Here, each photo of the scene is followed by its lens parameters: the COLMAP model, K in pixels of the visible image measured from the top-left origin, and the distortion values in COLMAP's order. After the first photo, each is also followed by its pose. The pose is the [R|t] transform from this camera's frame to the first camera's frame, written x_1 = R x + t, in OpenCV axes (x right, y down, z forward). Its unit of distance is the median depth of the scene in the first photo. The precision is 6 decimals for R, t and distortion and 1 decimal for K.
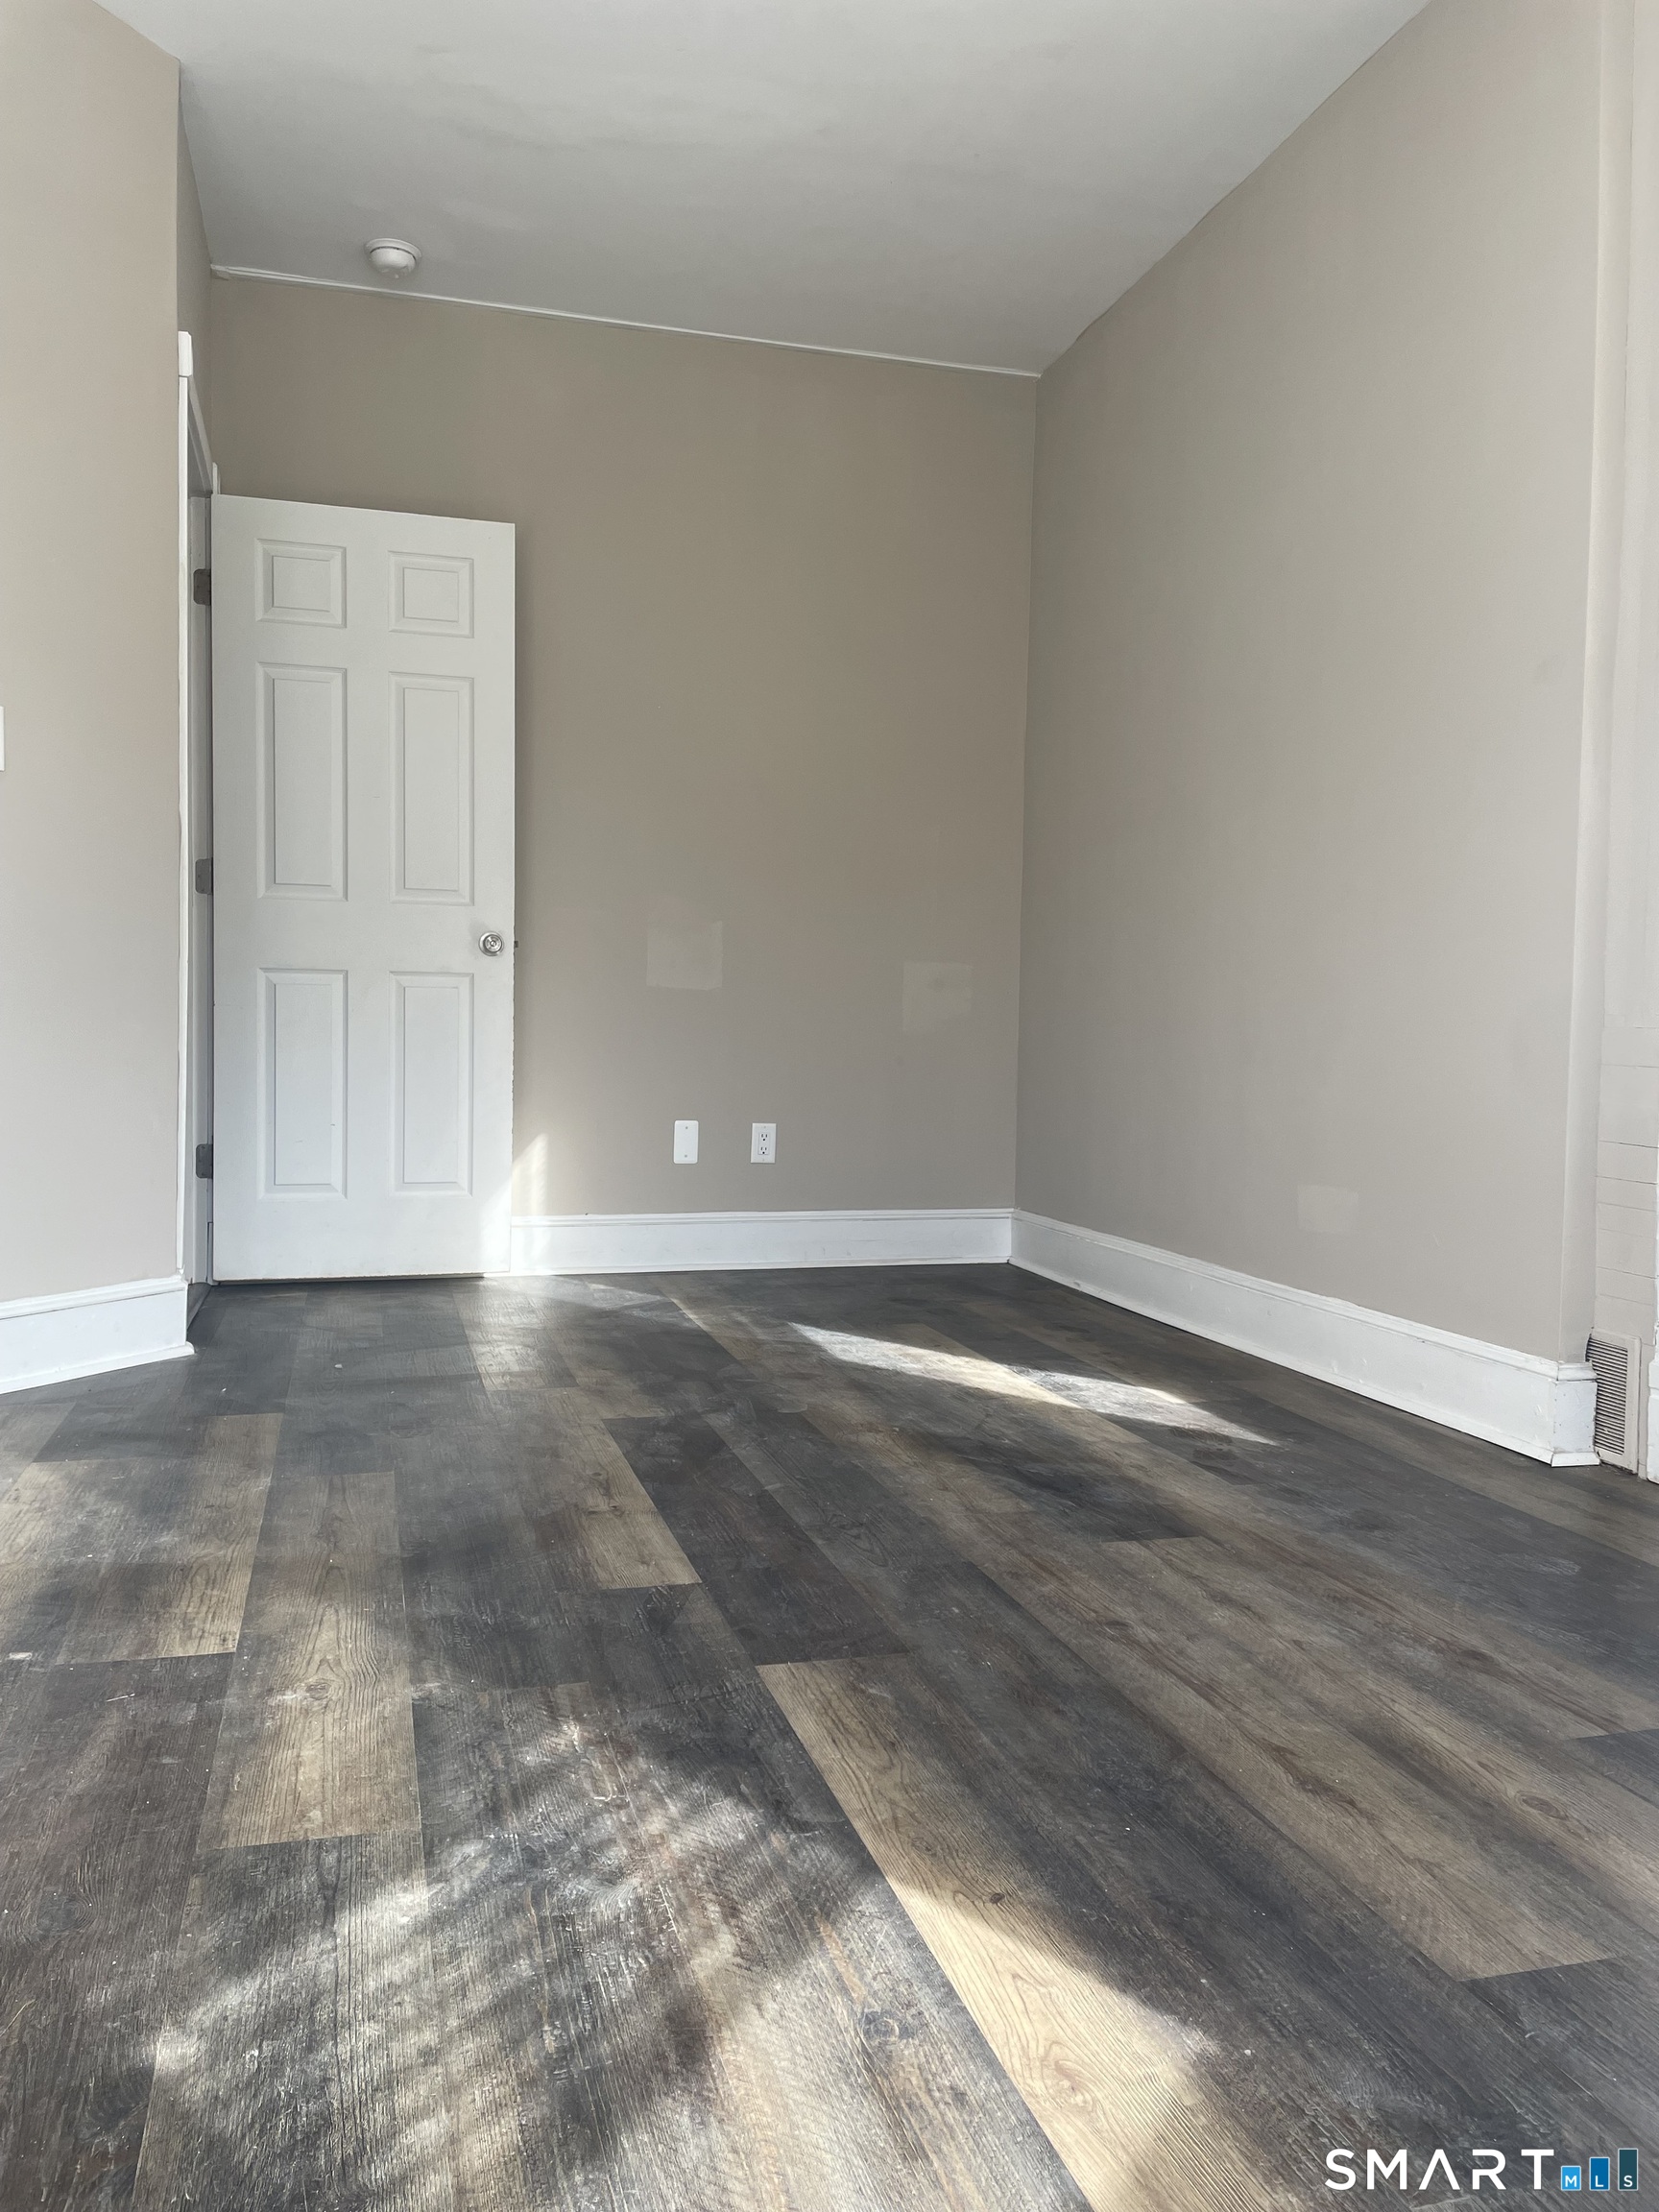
lens RADIAL K [[1688.1, 0, 836.6], [0, 1688.1, 1097.4], [0, 0, 1]] dist [0.115176, -0.165522]
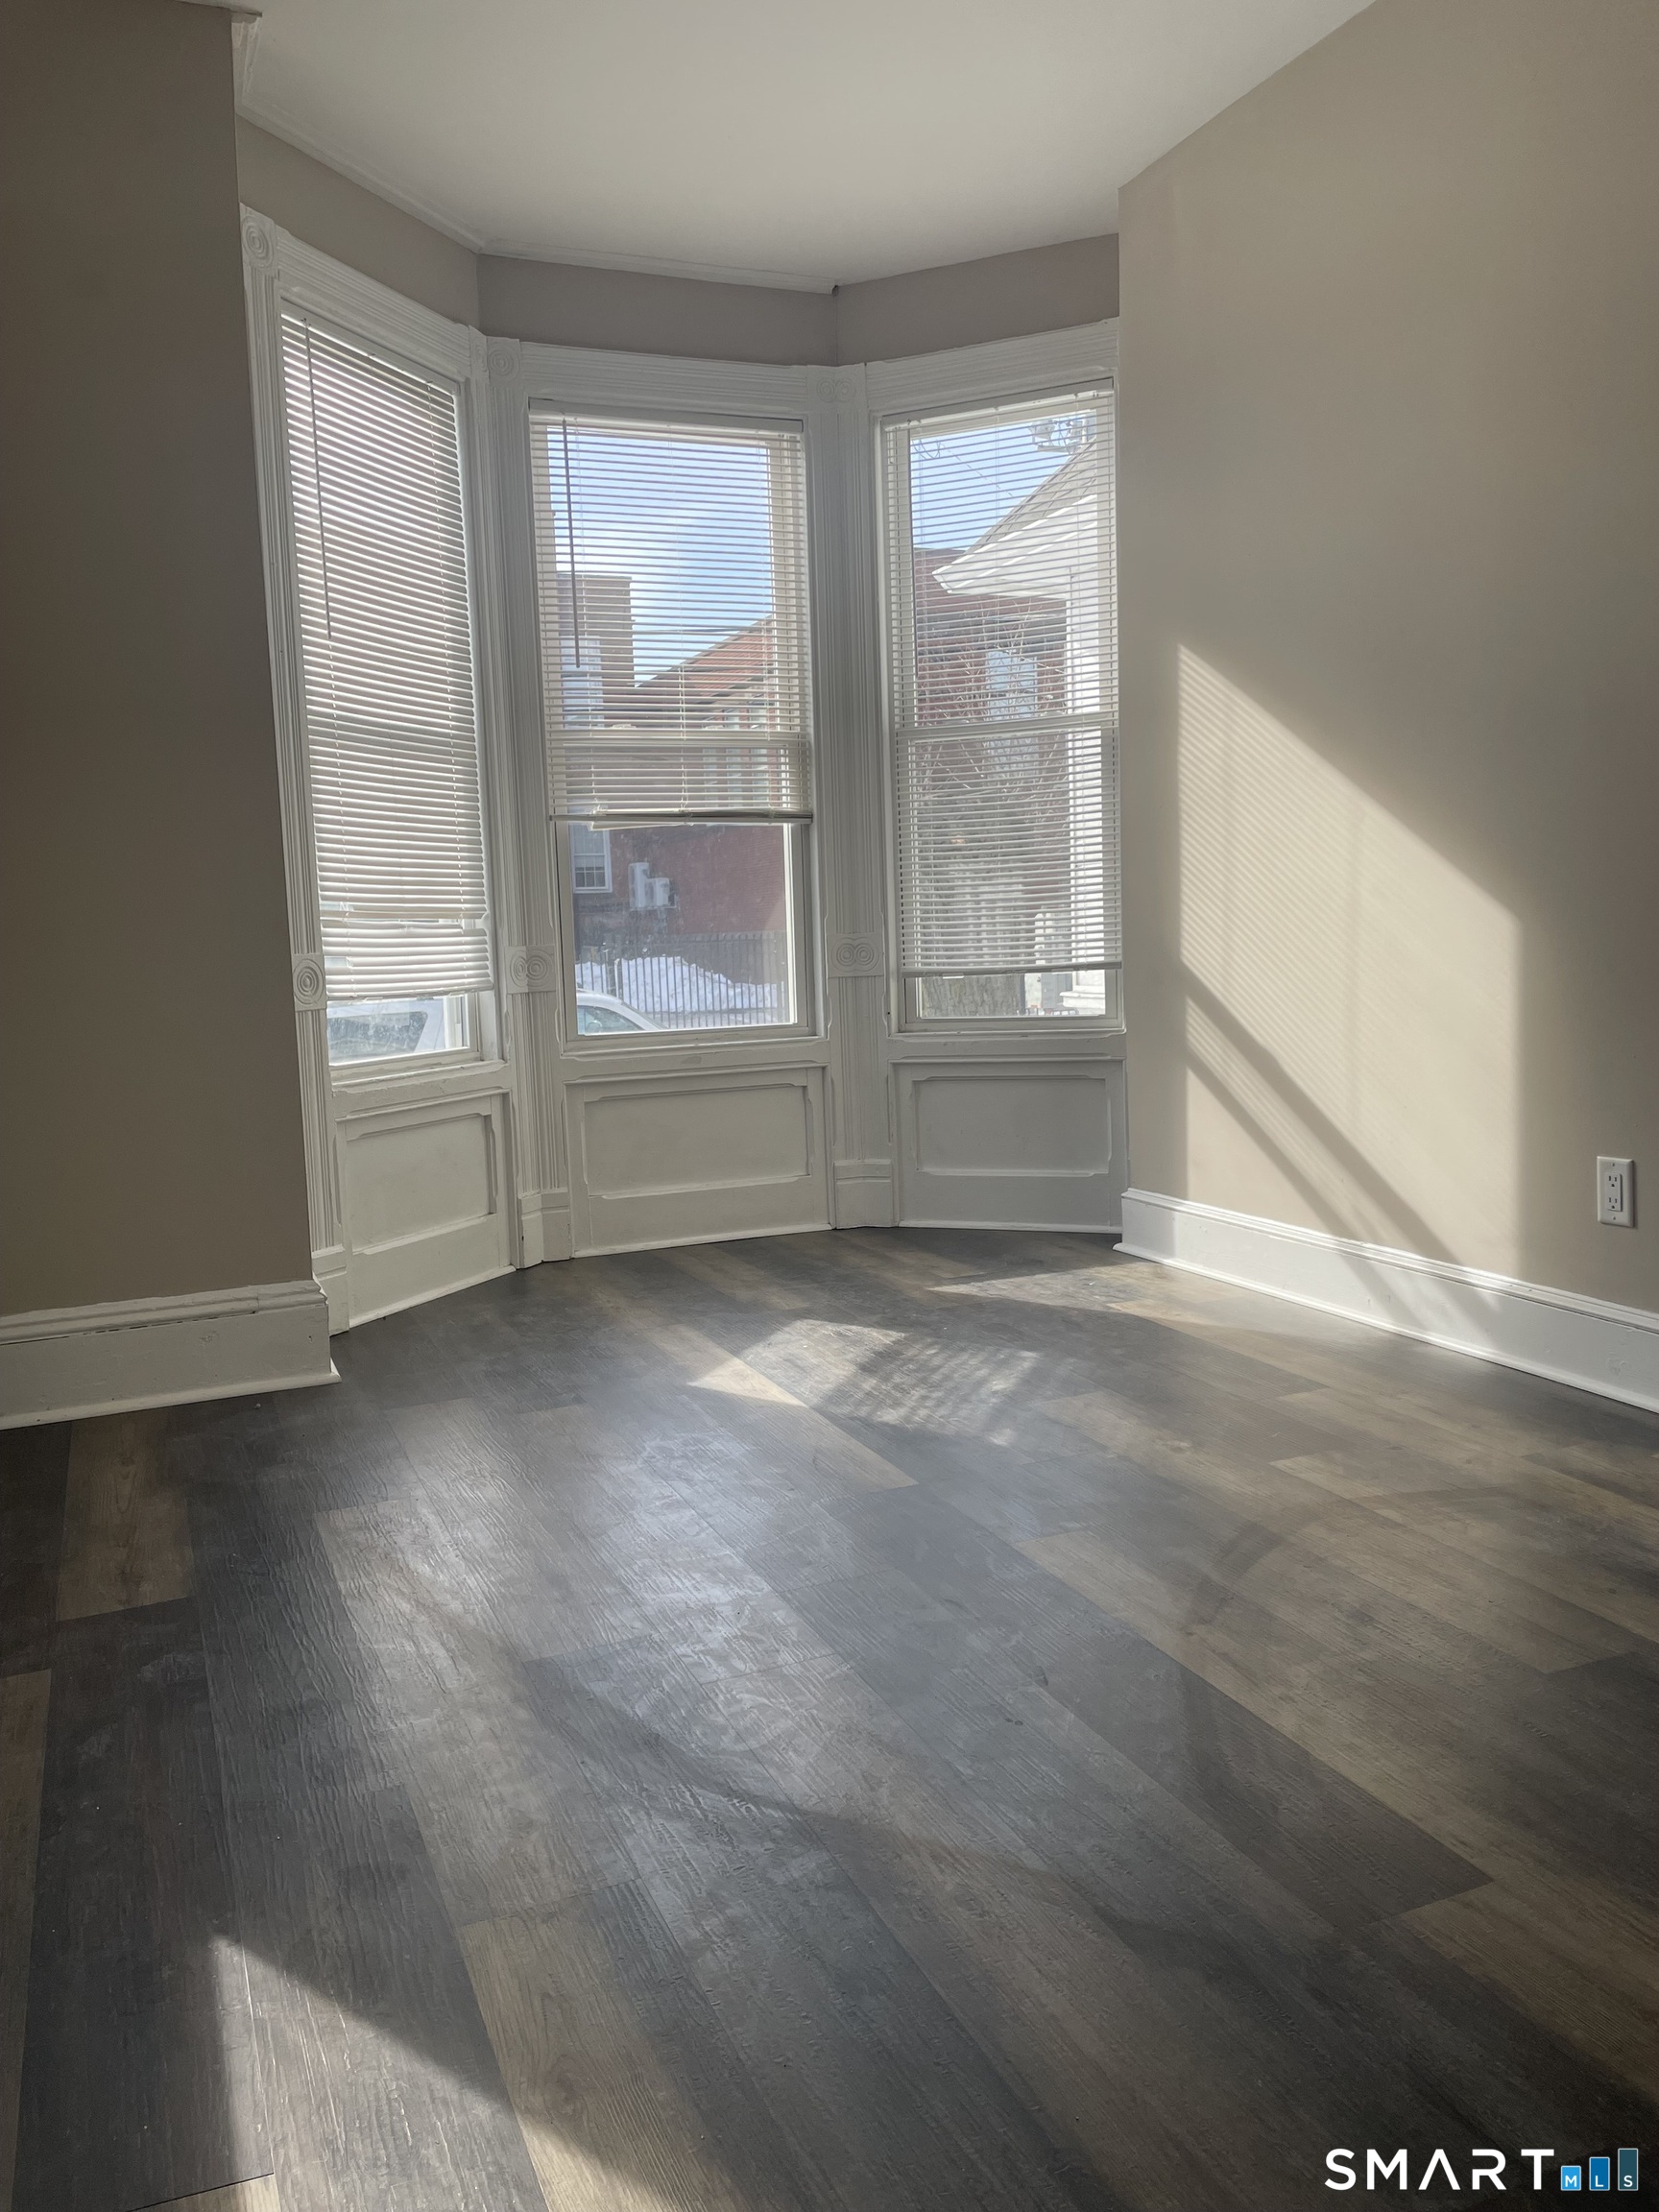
lens RADIAL K [[1688.1, 0, 836.6], [0, 1688.1, 1097.4], [0, 0, 1]] dist [0.115176, -0.165522]
pose [[-0.992099, 0.034415, -0.120642, 0.241693], [0.017977, 0.990712, 0.134782, -0.252739], [0.124160, 0.131548, -0.983504, 3.052539]]
